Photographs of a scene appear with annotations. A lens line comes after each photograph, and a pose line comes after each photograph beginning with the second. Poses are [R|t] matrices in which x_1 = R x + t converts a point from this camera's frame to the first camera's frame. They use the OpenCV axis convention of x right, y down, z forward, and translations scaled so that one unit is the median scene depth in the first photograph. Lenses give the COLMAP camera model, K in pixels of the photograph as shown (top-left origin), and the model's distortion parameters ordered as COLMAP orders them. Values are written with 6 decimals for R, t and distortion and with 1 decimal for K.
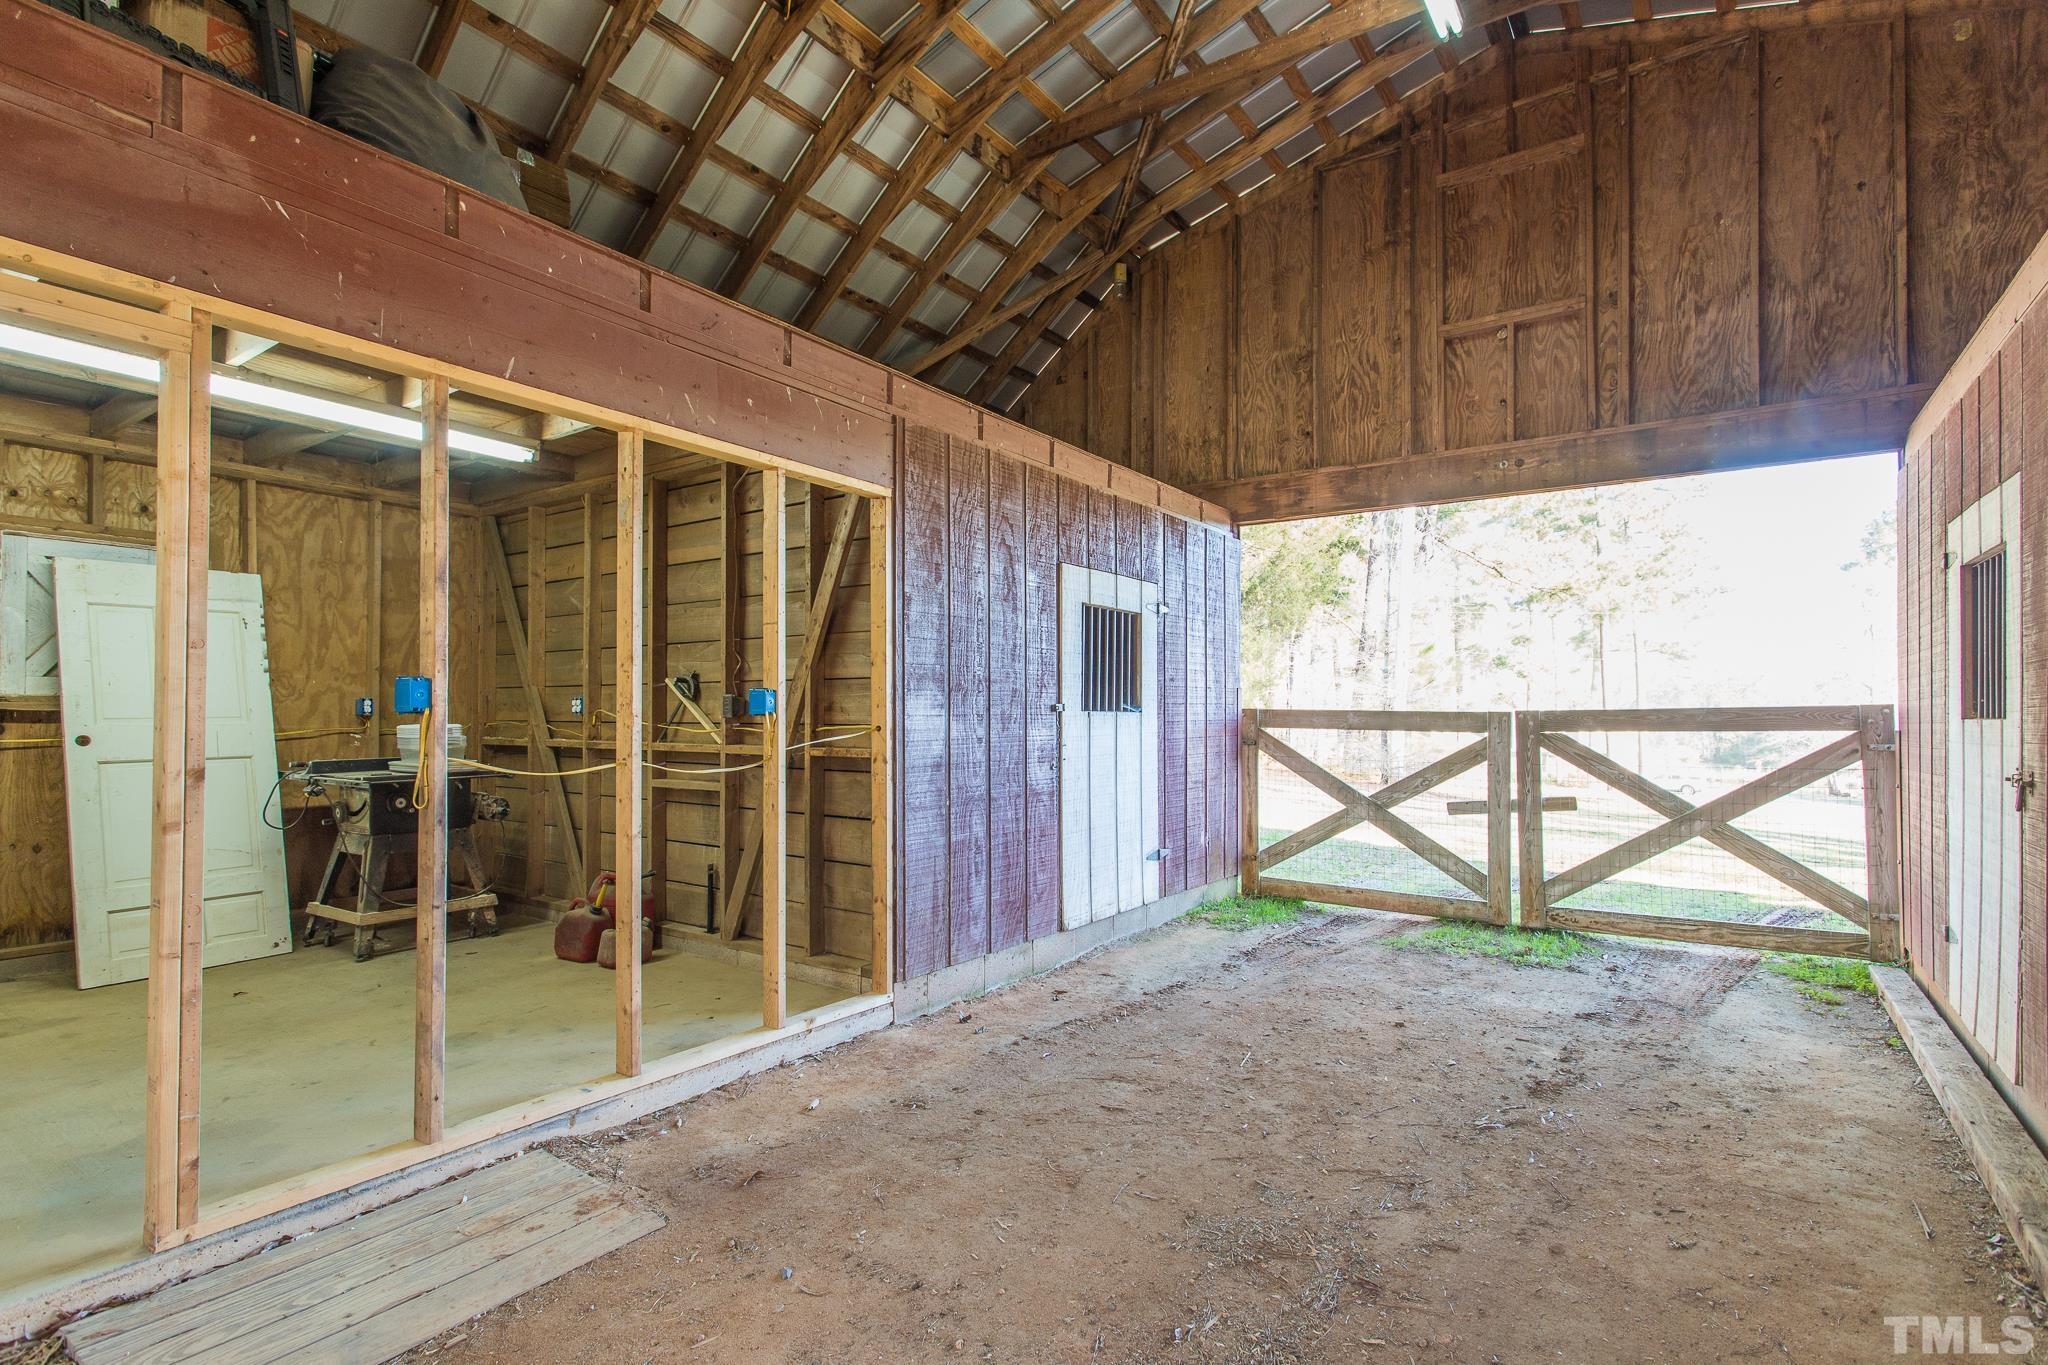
lens RADIAL K [[983.4, 0, 1019.8], [0, 983.4, 697.4], [0, 0, 1]] dist [0.001768, 0.002562]
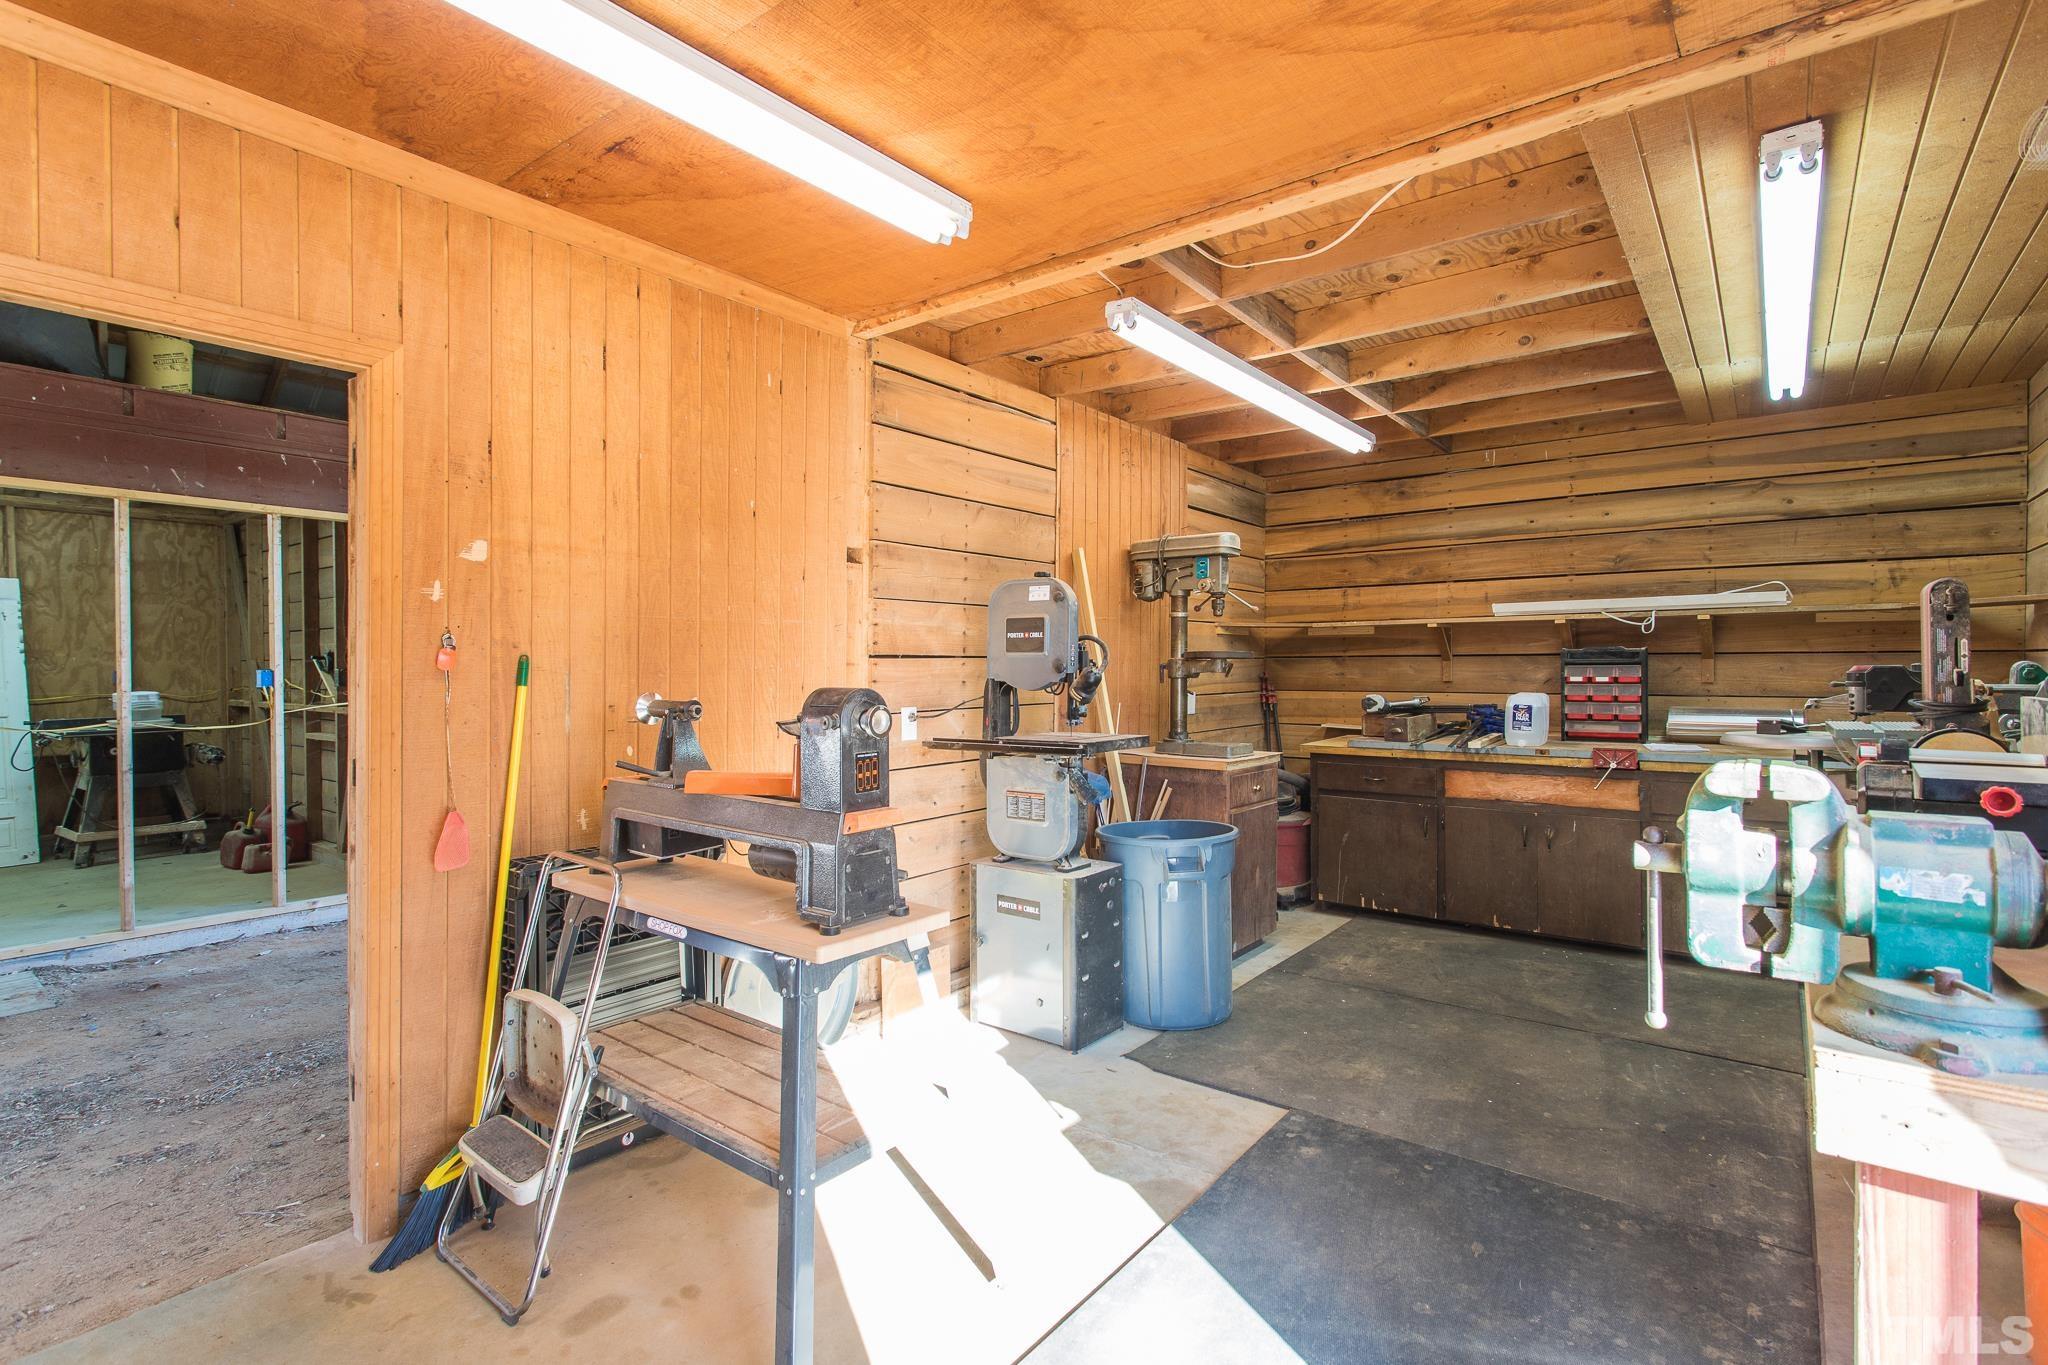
lens RADIAL K [[983.4, 0, 1026.0], [0, 983.4, 671.1], [0, 0, 1]] dist [0.001768, 0.002562]
pose [[0.999093, -0.006383, -0.042112, 0.606907], [0.007351, 0.999712, 0.022861, -0.020549], [0.041954, -0.023150, 0.998851, -0.254698]]
